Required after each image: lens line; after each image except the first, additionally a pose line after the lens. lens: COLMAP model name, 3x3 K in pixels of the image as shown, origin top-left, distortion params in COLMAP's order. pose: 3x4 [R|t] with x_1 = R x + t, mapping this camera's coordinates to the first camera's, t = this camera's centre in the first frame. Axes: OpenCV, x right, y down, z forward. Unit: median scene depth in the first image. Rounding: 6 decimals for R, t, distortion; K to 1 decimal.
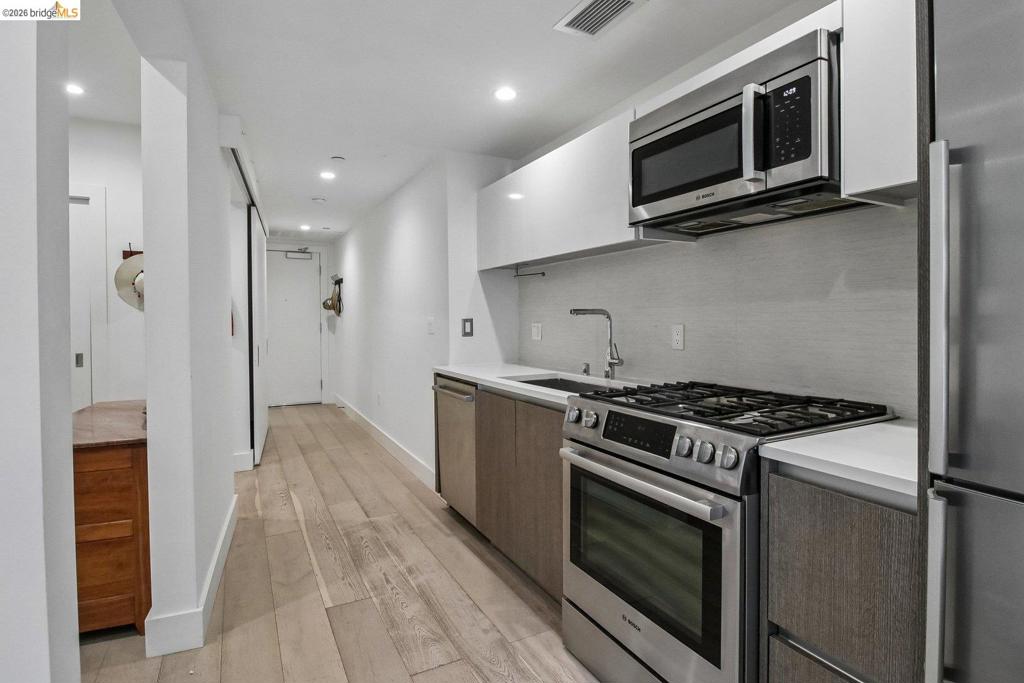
lens RADIAL K [[517.6, 0, 511.5], [0, 517.6, 325.8], [0, 0, 1]] dist [0.006807, -0.014364]
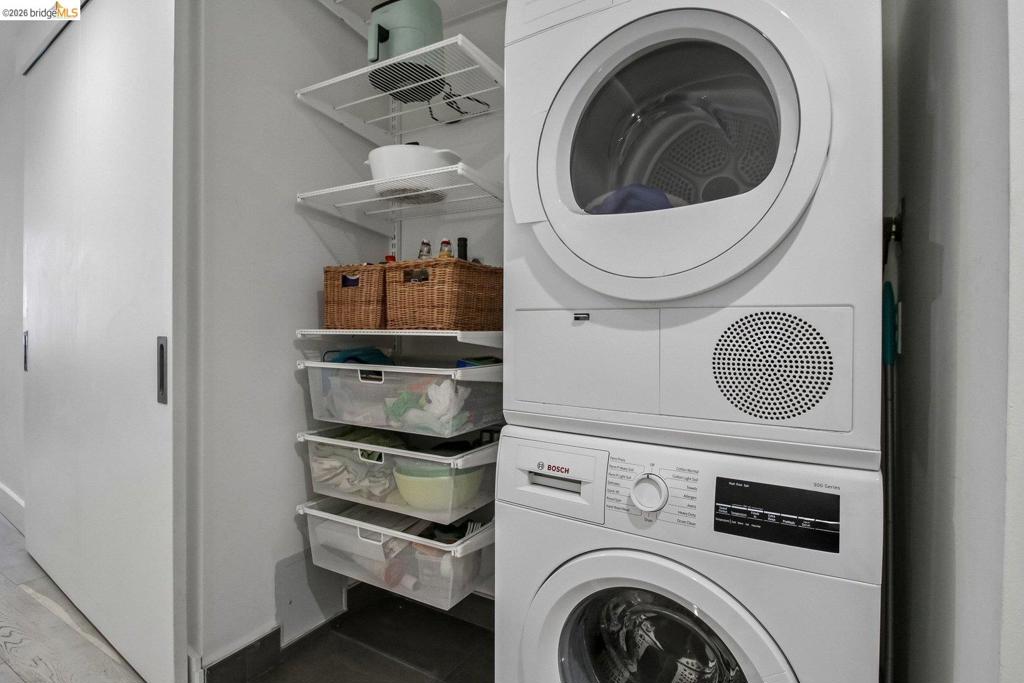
lens RADIAL K [[517.6, 0, 511.5], [0, 517.6, 325.8], [0, 0, 1]] dist [0.006807, -0.014364]
pose [[-0.854644, 0.006807, -0.519170, -0.722029], [-0.002256, 0.999856, 0.016825, 0.039736], [0.519210, 0.015551, -0.854505, 1.970012]]
